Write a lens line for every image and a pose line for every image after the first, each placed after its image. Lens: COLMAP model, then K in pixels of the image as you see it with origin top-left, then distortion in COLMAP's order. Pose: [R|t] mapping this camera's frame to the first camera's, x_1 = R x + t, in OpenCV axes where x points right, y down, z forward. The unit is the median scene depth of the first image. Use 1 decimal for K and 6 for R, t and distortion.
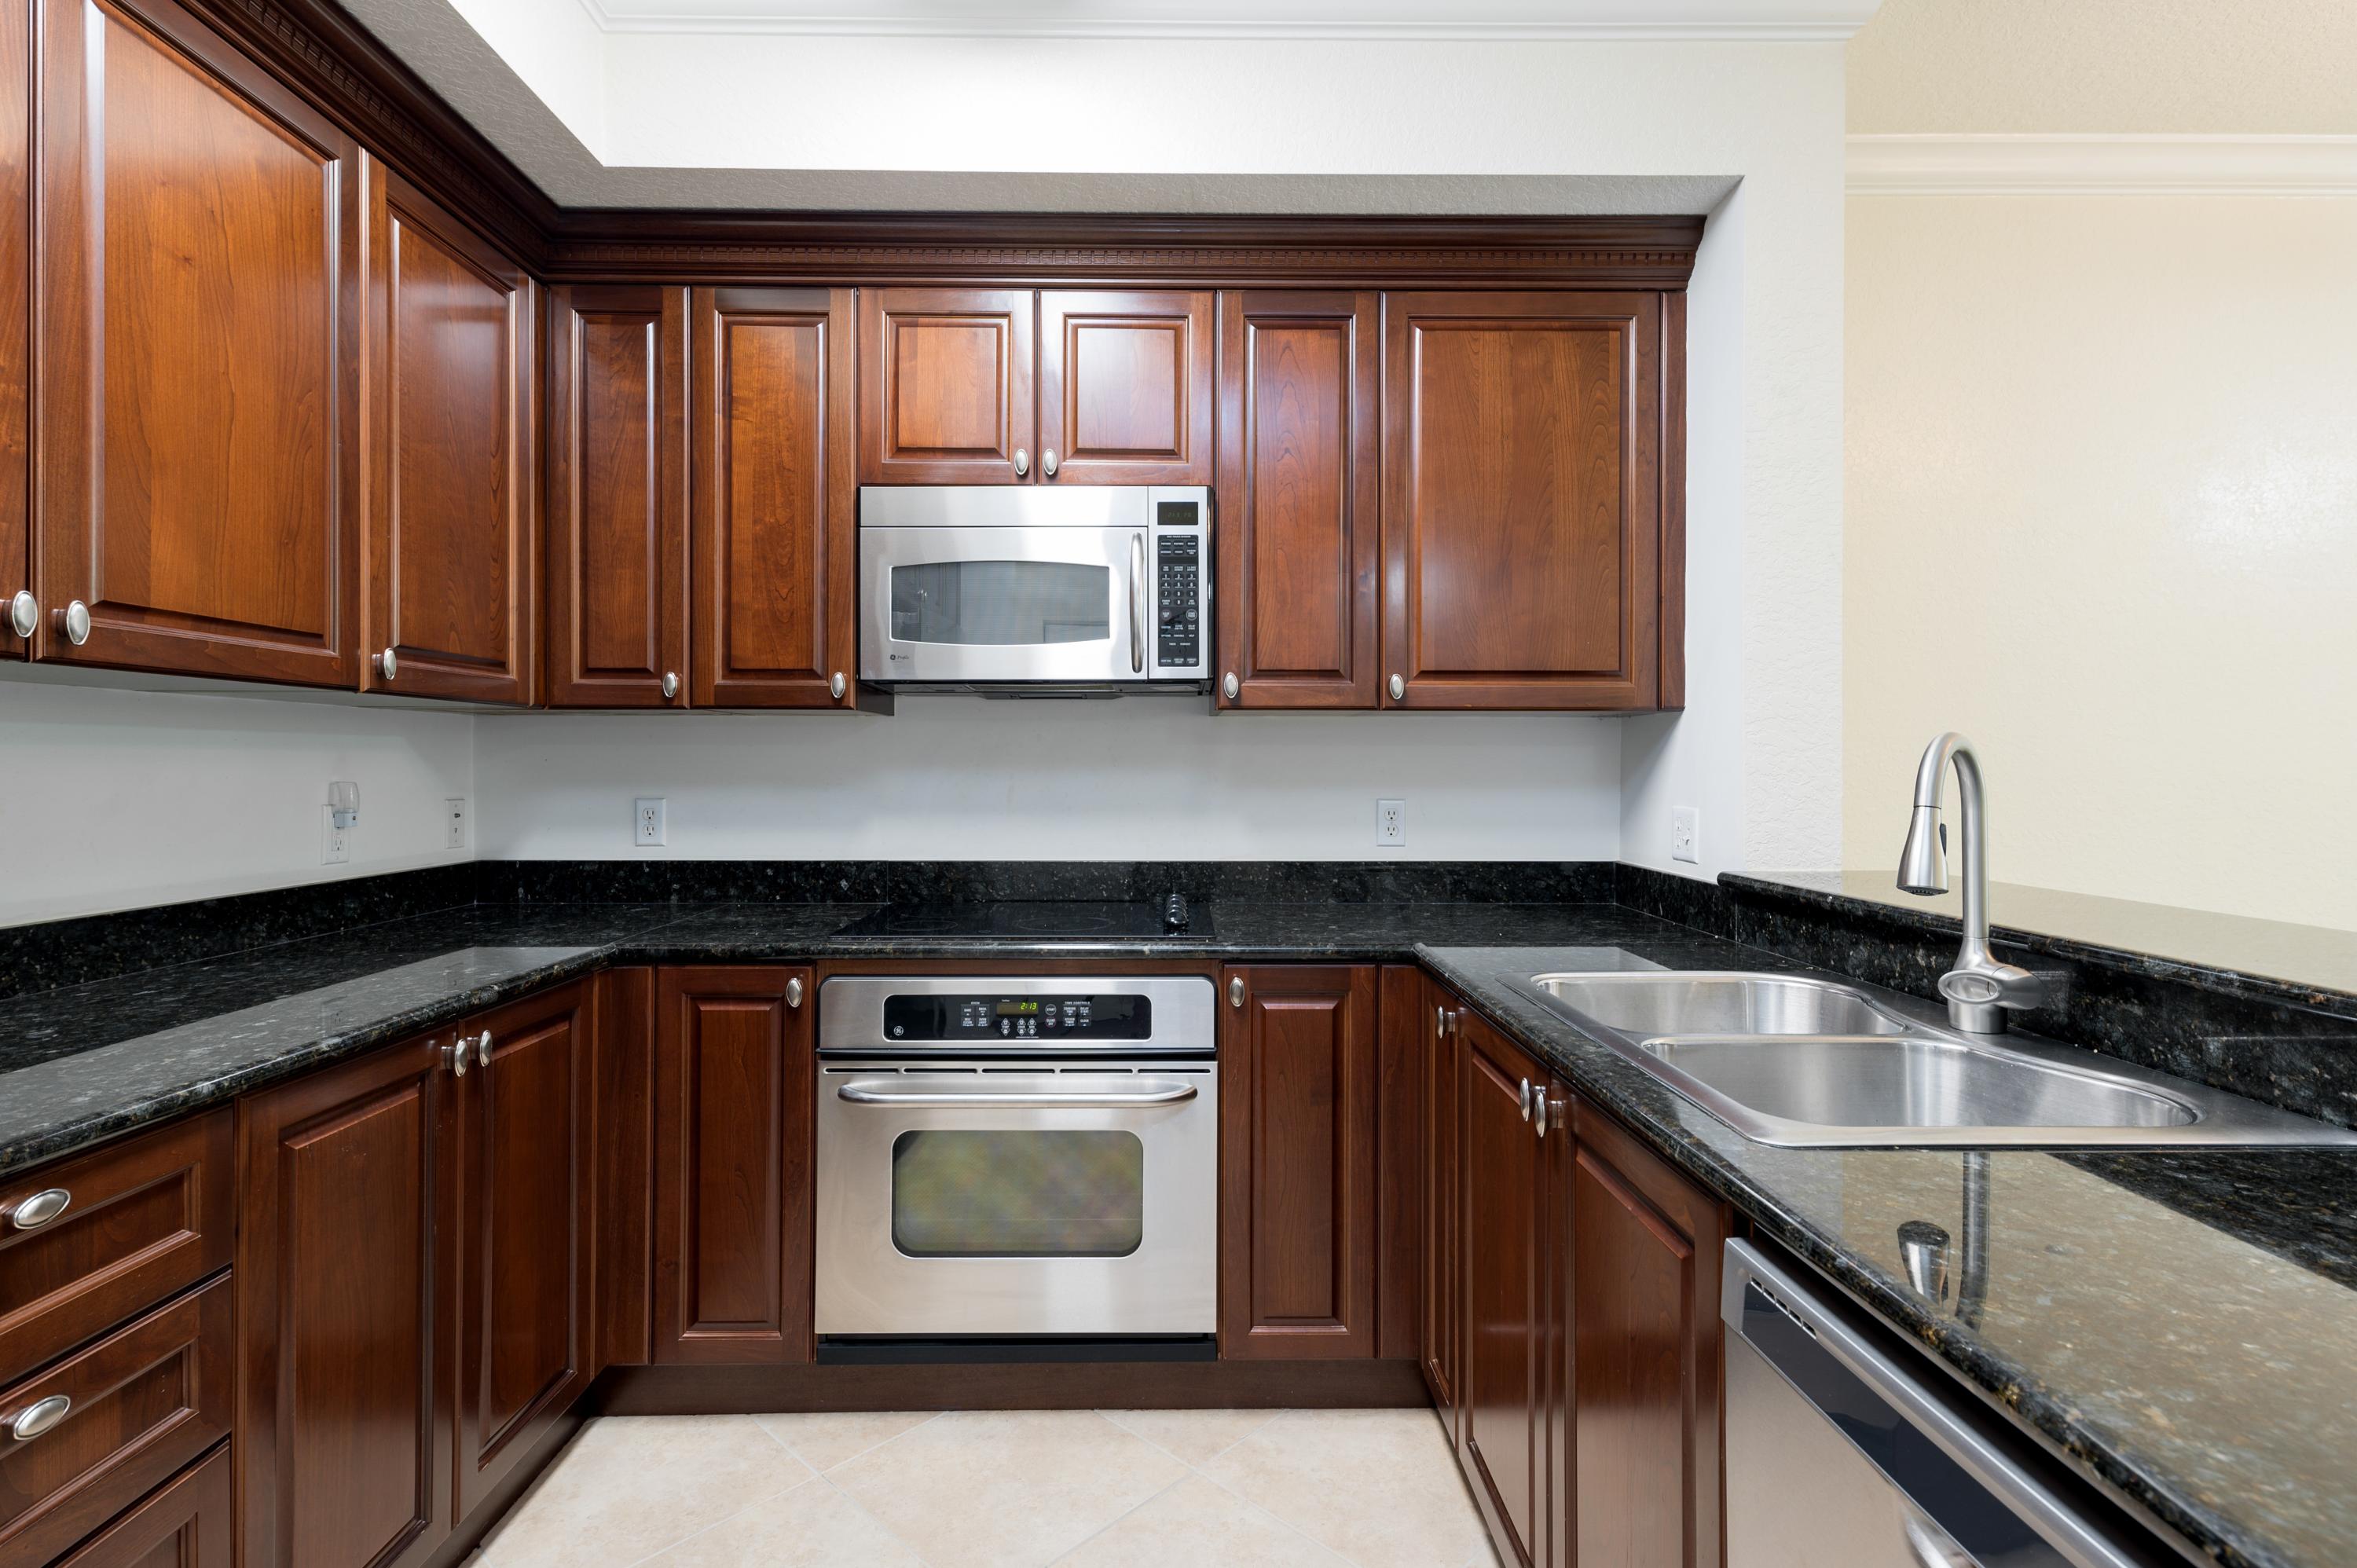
lens RADIAL K [[1159.8, 0, 1178.7], [0, 1159.8, 762.8], [0, 0, 1]] dist [0.008578, 0.000873]
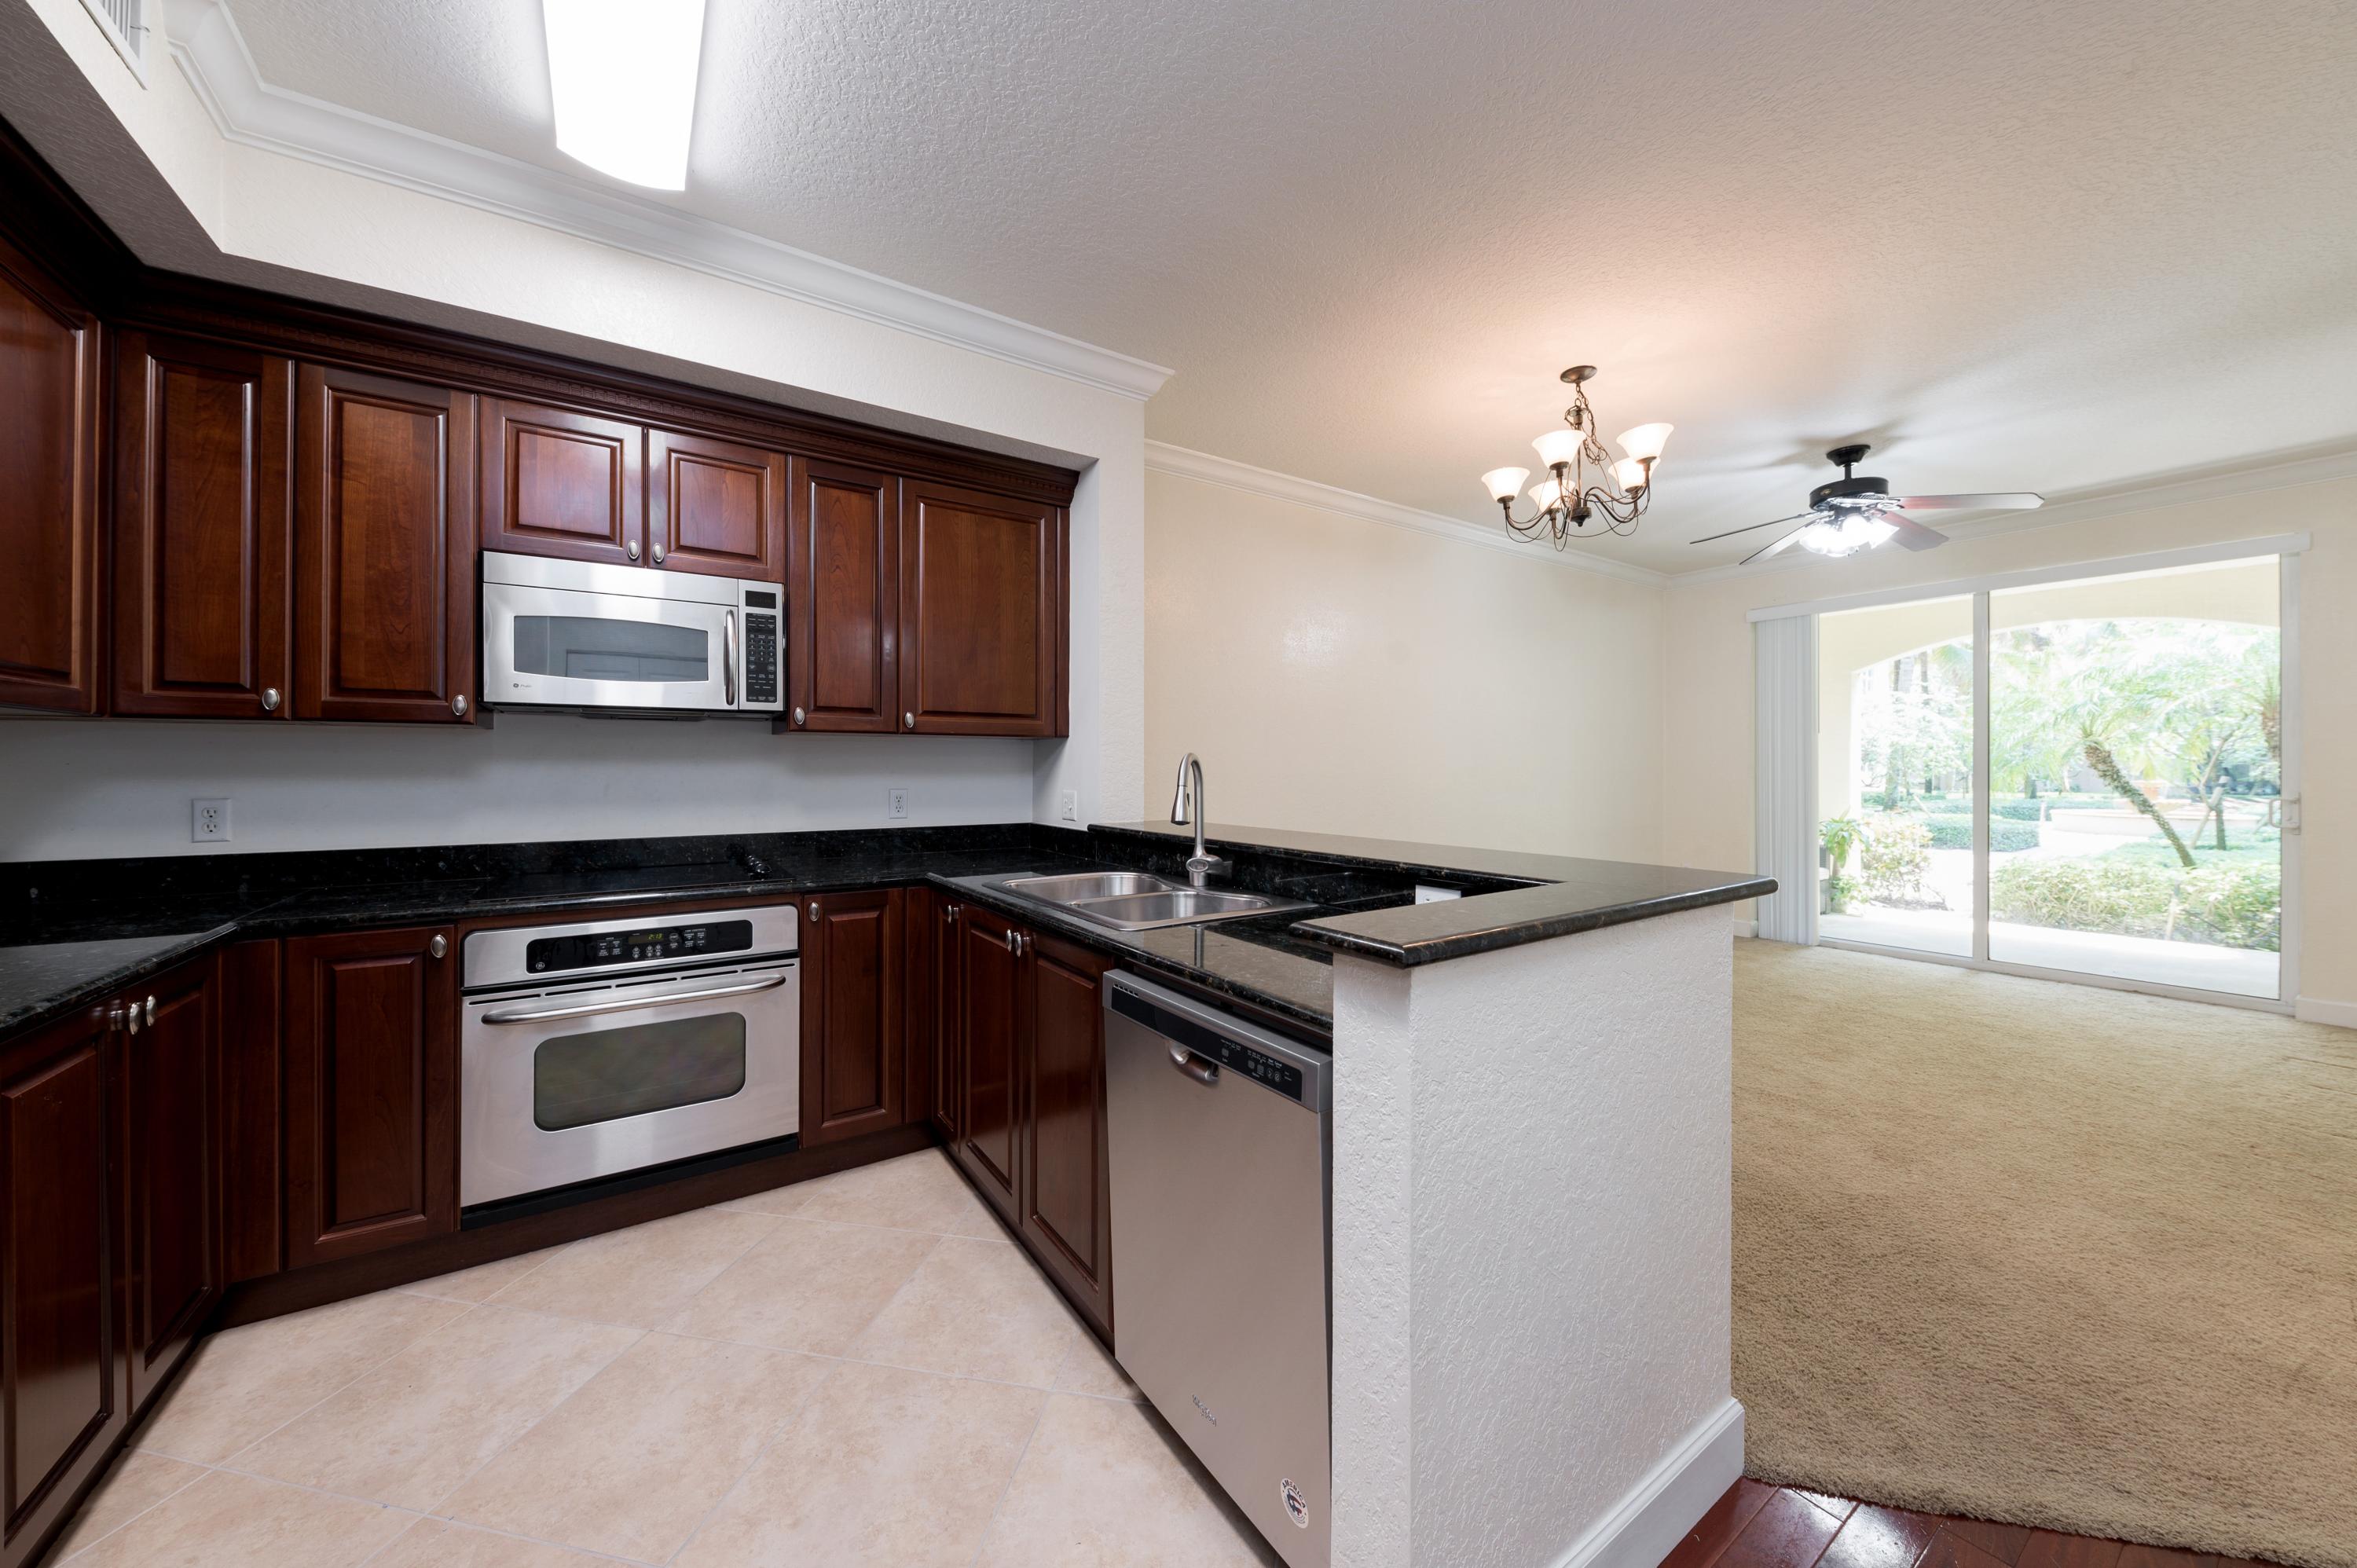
lens RADIAL K [[822.3, 0, 1175.5], [0, 822.3, 773.0], [0, 0, 1]] dist [0.000020, -0.000034]
pose [[0.840972, -0.004953, 0.541055, -0.131232], [-0.000429, 0.999952, 0.009821, -0.002078], [-0.541078, -0.008491, 0.840930, -0.189786]]
